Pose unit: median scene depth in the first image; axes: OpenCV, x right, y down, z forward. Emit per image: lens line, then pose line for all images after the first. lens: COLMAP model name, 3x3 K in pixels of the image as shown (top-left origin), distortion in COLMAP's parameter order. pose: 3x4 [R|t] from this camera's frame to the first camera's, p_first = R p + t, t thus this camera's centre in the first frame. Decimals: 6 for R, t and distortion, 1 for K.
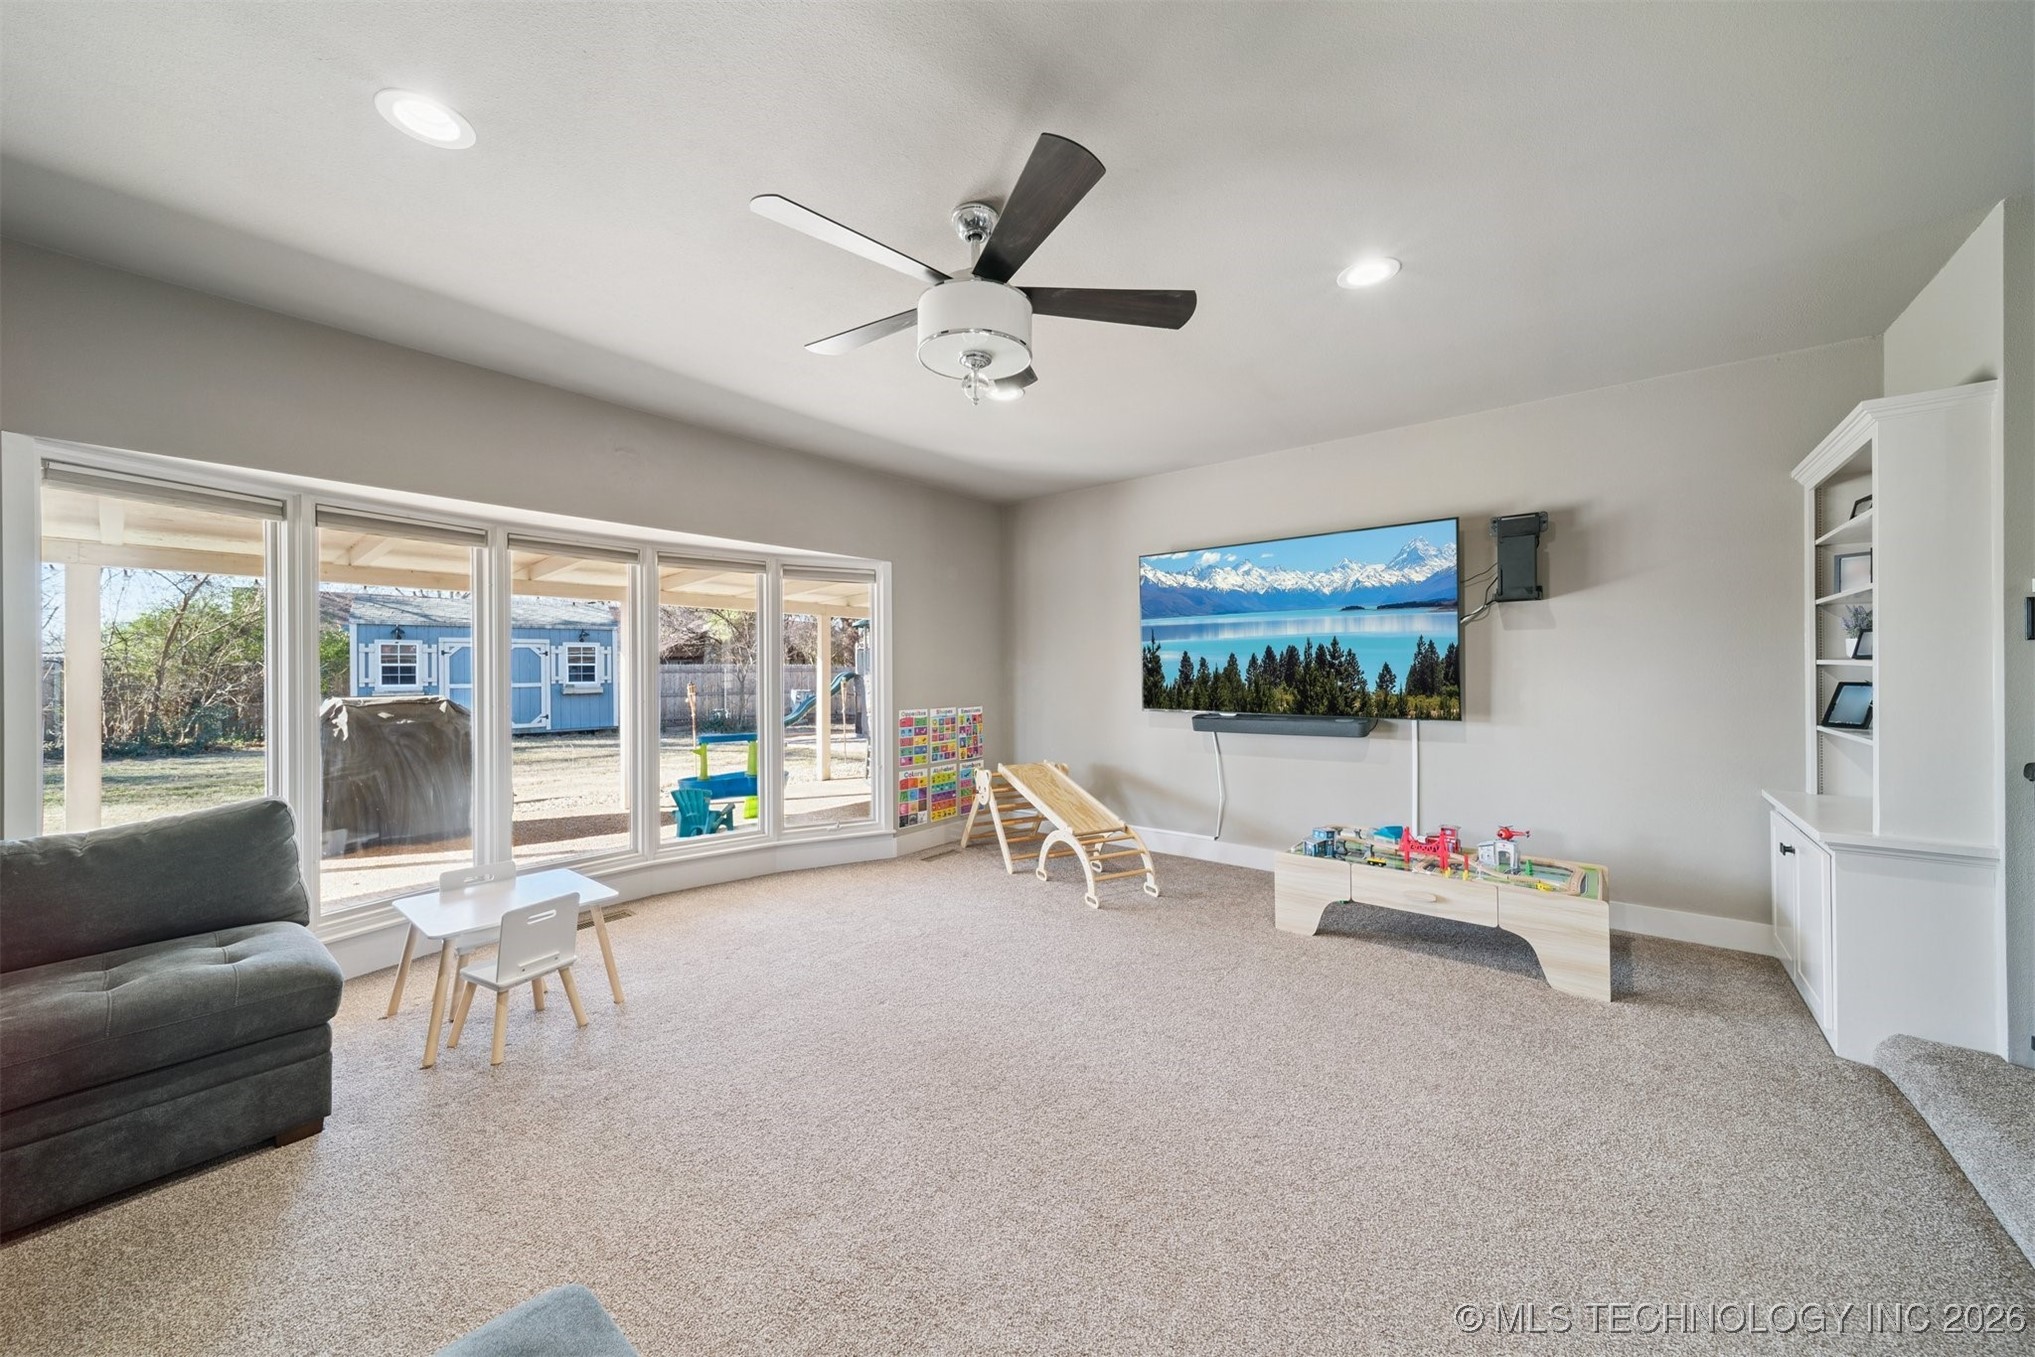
lens RADIAL K [[713.0, 0, 1017.5], [0, 713.0, 678.5], [0, 0, 1]] dist [0.012783, -0.001891]
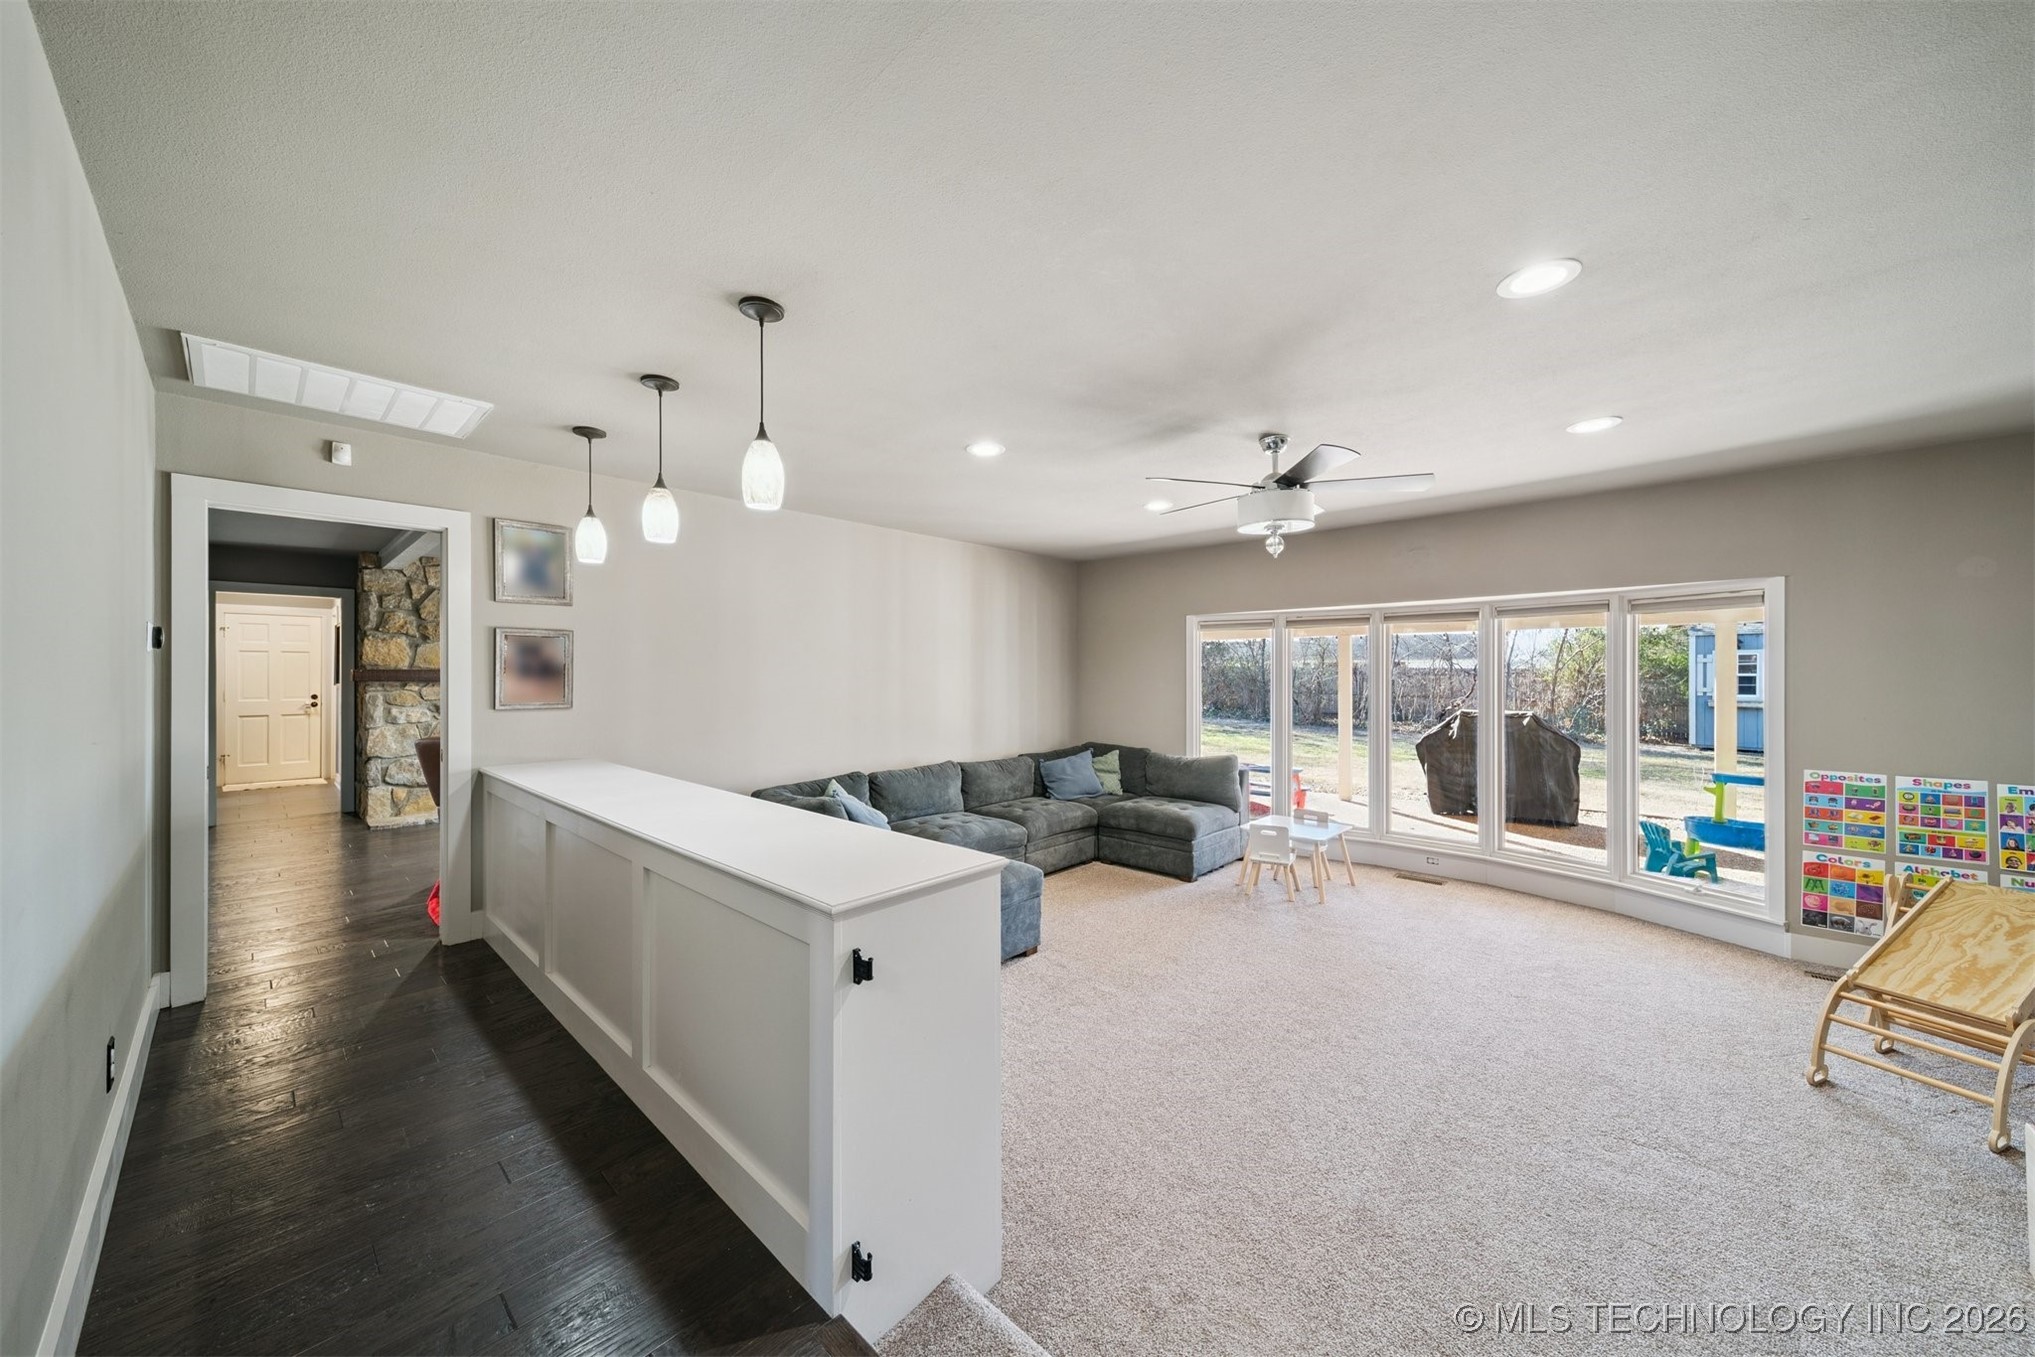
lens RADIAL K [[713.0, 0, 1017.5], [0, 713.0, 678.5], [0, 0, 1]] dist [0.012783, -0.001891]
pose [[-0.062612, 0.011907, -0.997967, 0.635037], [-0.010239, 0.999869, 0.012572, -0.051497], [0.997985, 0.011005, -0.062482, 0.209581]]
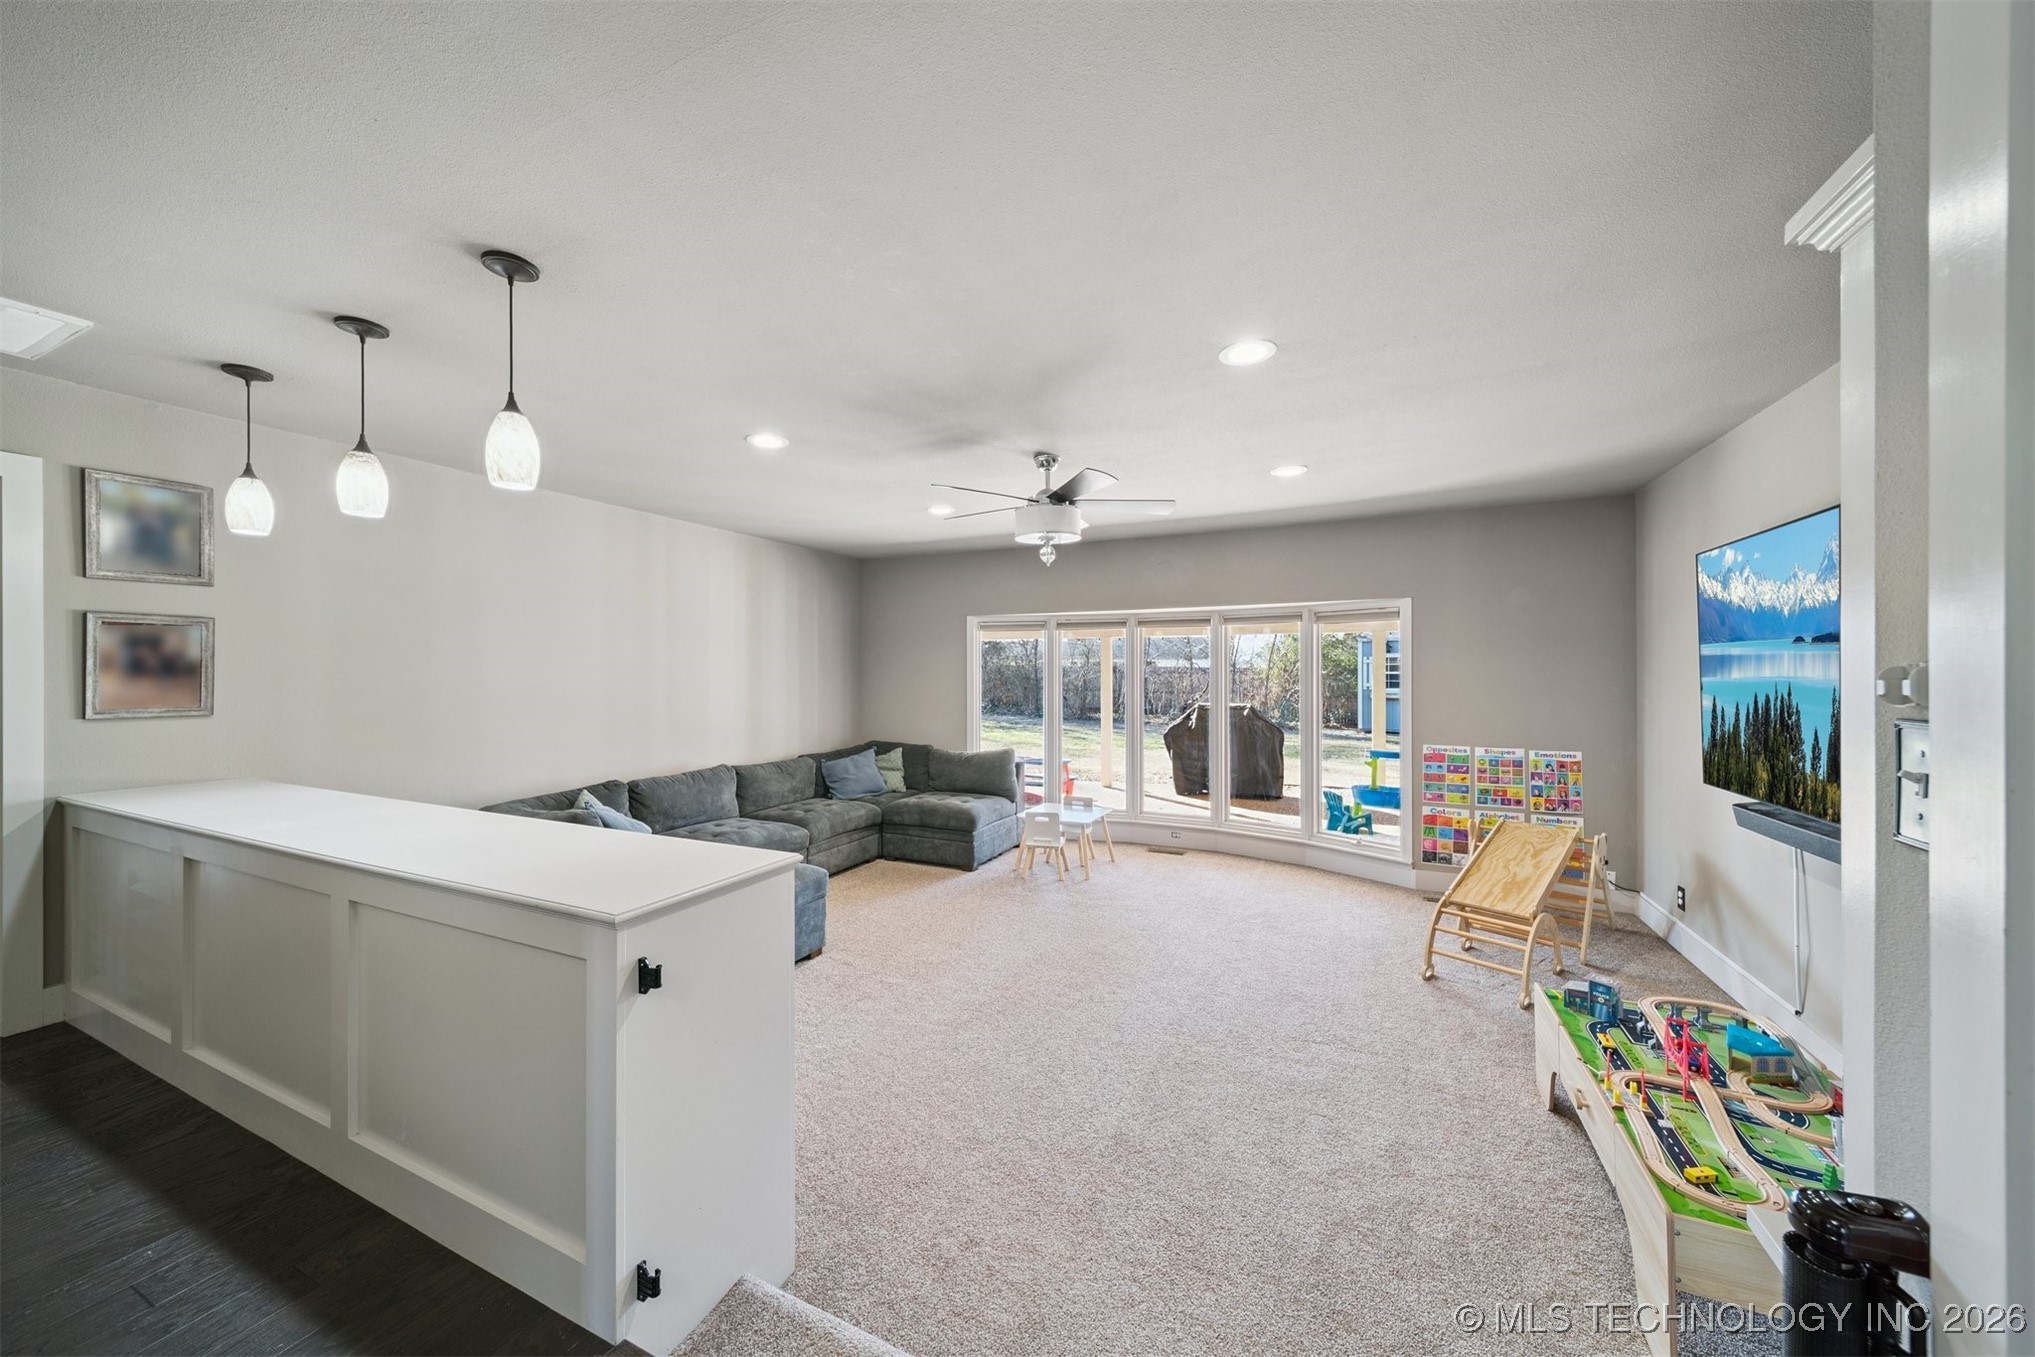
lens RADIAL K [[713.0, 0, 1017.5], [0, 713.0, 678.5], [0, 0, 1]] dist [0.012783, -0.001891]
pose [[0.240438, 0.014148, -0.970561, 0.653531], [-0.011616, 0.999864, 0.011697, -0.051634], [0.970595, 0.008461, 0.240569, 0.202709]]
